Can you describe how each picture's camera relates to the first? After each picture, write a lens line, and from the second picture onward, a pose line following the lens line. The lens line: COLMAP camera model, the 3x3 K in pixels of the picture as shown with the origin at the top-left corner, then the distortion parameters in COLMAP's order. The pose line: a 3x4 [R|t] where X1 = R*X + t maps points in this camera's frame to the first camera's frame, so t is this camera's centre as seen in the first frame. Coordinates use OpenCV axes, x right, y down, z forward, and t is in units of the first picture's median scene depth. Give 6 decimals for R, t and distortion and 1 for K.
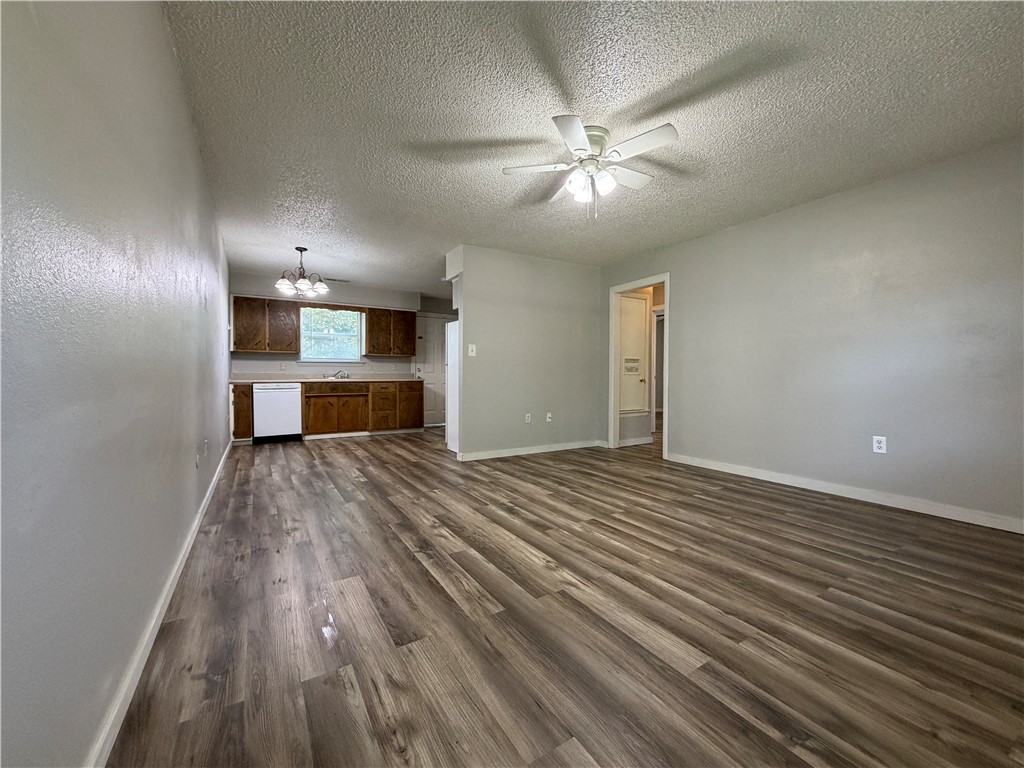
lens RADIAL K [[408.8, 0, 510.6], [0, 408.8, 382.3], [0, 0, 1]] dist [0.003650, 0.000210]
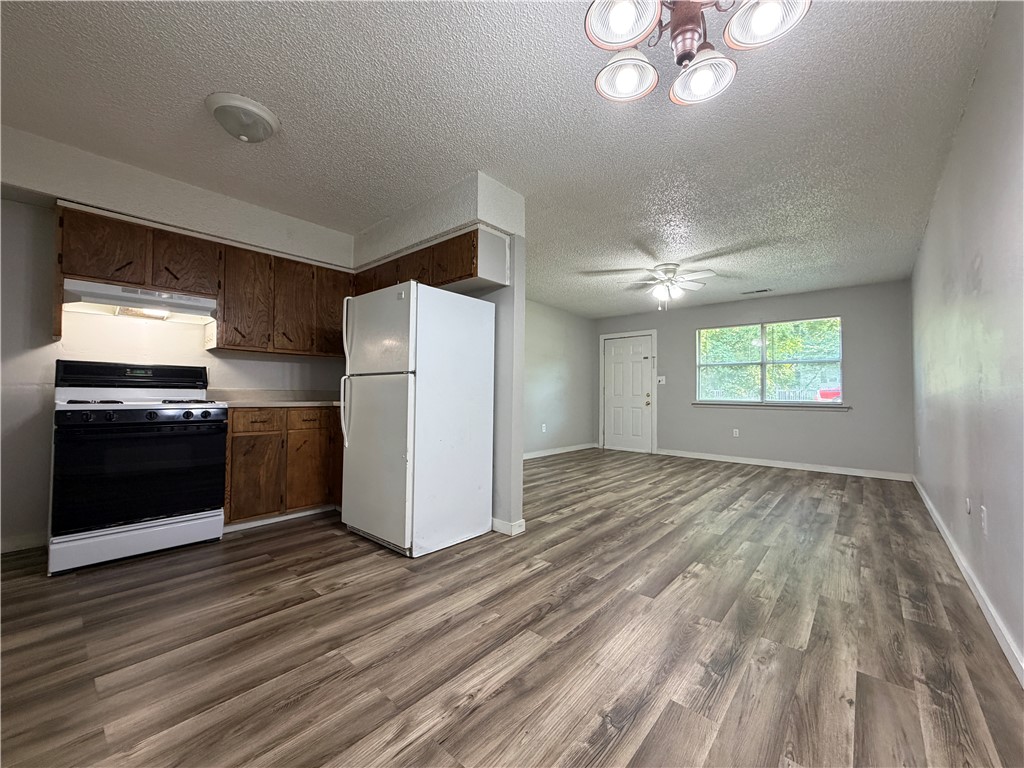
lens RADIAL K [[408.8, 0, 510.6], [0, 408.8, 382.3], [0, 0, 1]] dist [0.003650, 0.000210]
pose [[-0.295744, 0.023867, 0.954969, -1.058827], [0.004612, 0.999712, -0.023557, -0.036109], [-0.955256, -0.002562, -0.295768, 1.753021]]
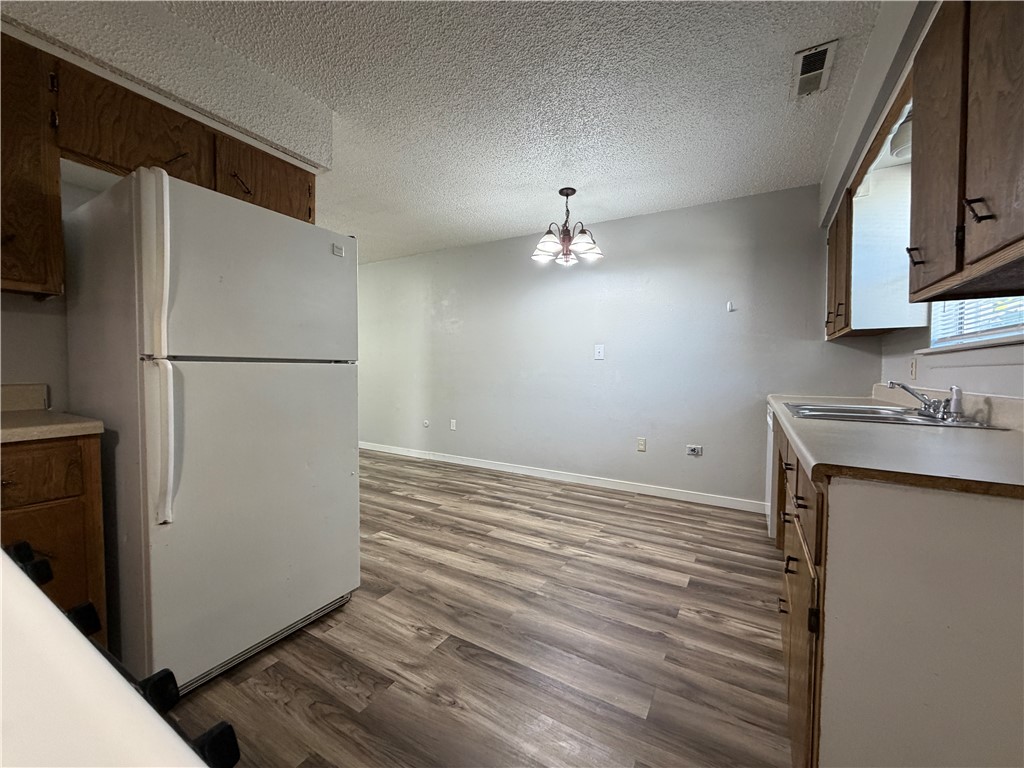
lens RADIAL K [[408.2, 0, 507.3], [0, 408.2, 383.8], [0, 0, 1]] dist [0.001084, -0.000022]
pose [[-0.888804, 0.007189, -0.458231, -0.186328], [-0.017163, 0.998653, 0.048958, -0.075721], [0.457966, 0.051378, -0.887484, 2.330165]]
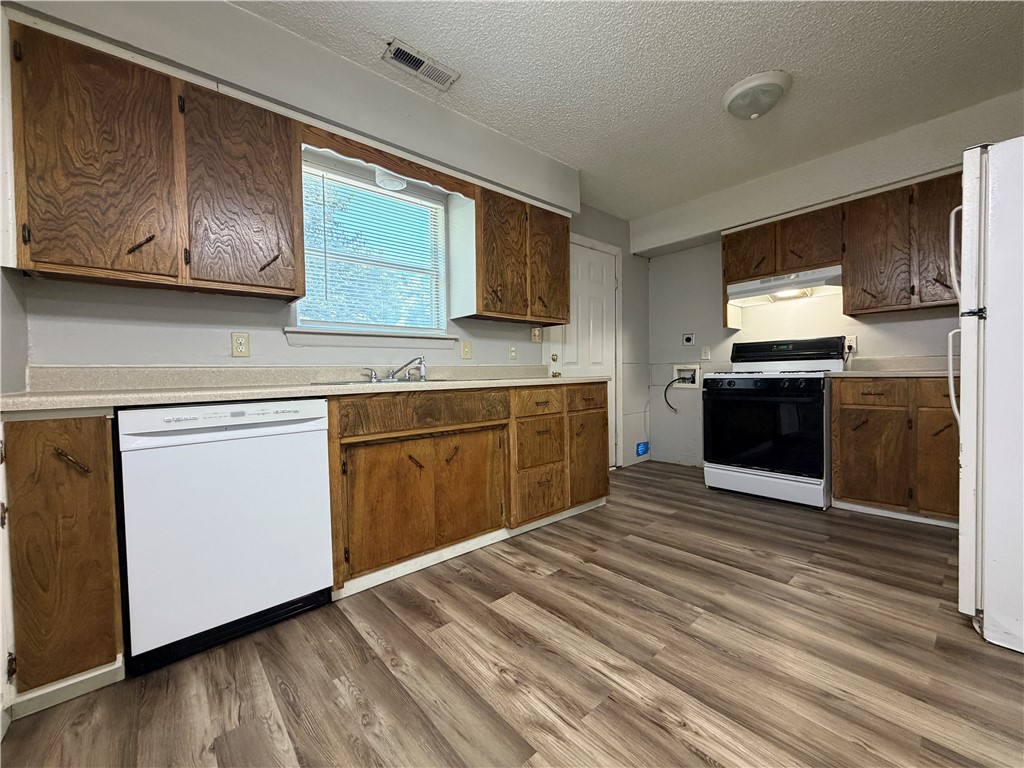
lens RADIAL K [[408.8, 0, 510.6], [0, 408.8, 382.3], [0, 0, 1]] dist [0.003650, 0.000210]
pose [[0.985767, -0.024608, 0.166308, -0.825914], [0.024648, 0.999695, 0.001825, -0.012885], [-0.166302, 0.002300, 0.986072, 1.347067]]
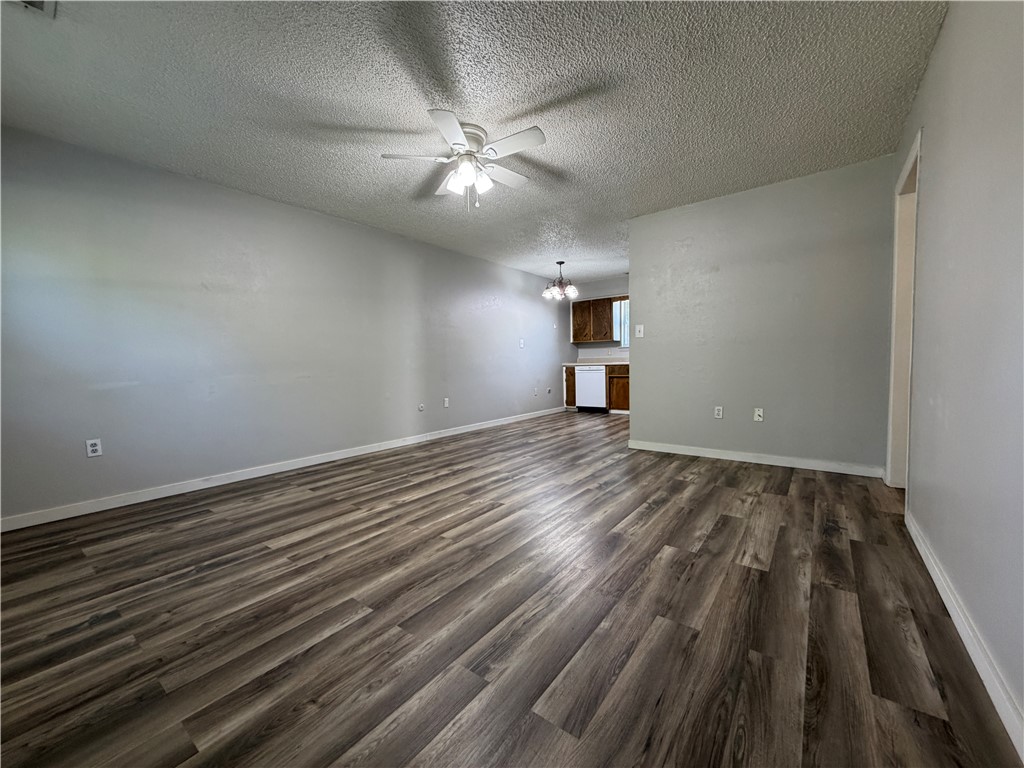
lens RADIAL K [[408.2, 0, 507.3], [0, 408.2, 383.8], [0, 0, 1]] dist [0.001084, -0.000022]
pose [[0.349587, 0.040842, -0.936013, 0.978950], [0.006786, 0.998913, 0.046121, -0.005089], [0.936879, -0.022475, 0.348930, 0.577095]]
